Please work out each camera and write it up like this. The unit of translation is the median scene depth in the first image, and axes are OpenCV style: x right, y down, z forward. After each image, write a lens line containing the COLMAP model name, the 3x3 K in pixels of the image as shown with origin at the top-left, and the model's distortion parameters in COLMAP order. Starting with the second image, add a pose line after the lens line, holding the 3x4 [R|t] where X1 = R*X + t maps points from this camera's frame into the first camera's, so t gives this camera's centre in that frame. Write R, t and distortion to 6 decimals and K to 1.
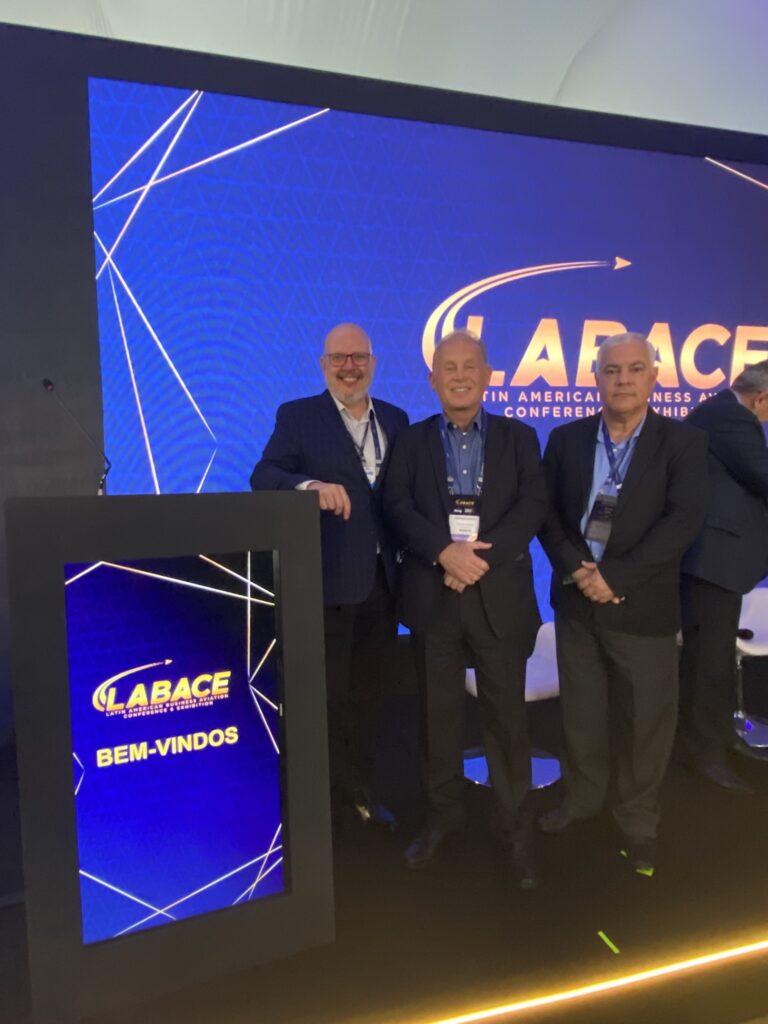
lens RADIAL K [[606.7, 0, 371.0], [0, 606.7, 510.3], [0, 0, 1]] dist [0.040250, -0.002741]
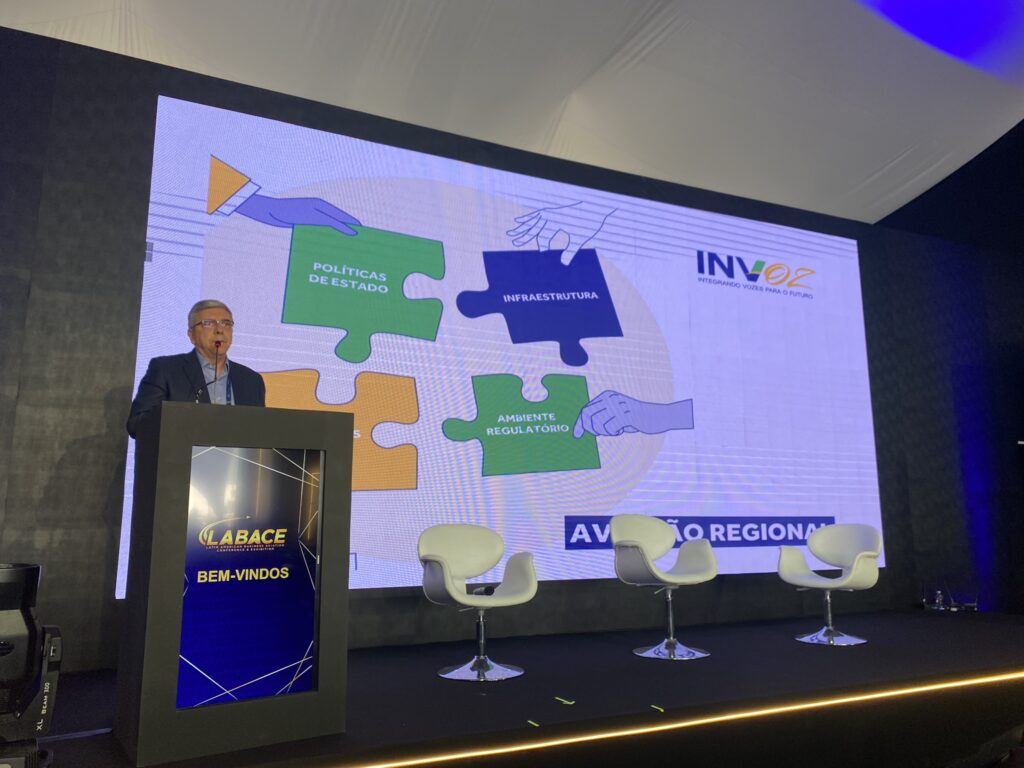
lens RADIAL K [[779.9, 0, 507.3], [0, 779.9, 391.1], [0, 0, 1]] dist [0.024619, 0.009300]
pose [[0.980942, 0.058552, 0.185268, -0.075777], [-0.023328, 0.982108, -0.186869, 0.278863], [-0.192895, 0.178986, 0.964757, -1.027366]]
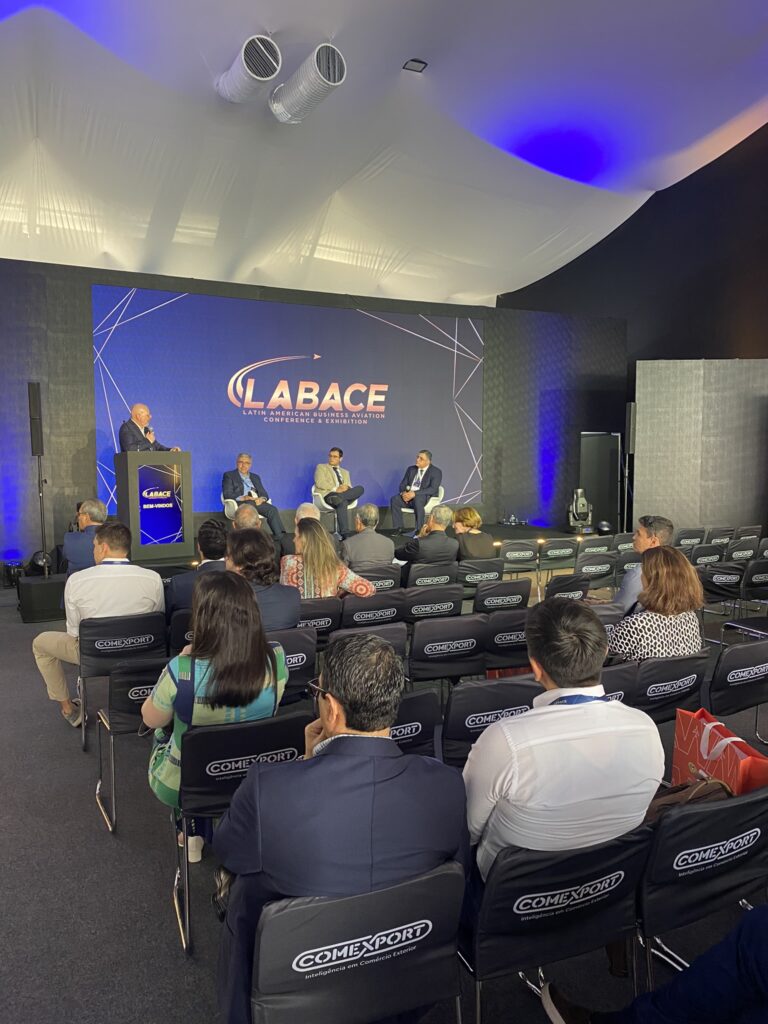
lens RADIAL K [[779.9, 0, 395.7], [0, 779.9, 545.7], [0, 0, 1]] dist [0.024619, 0.009300]
pose [[0.975231, 0.004838, 0.221136, 0.118749], [-0.024764, 0.995864, 0.087422, 0.117904], [-0.219798, -0.090733, 0.971317, -5.057834]]
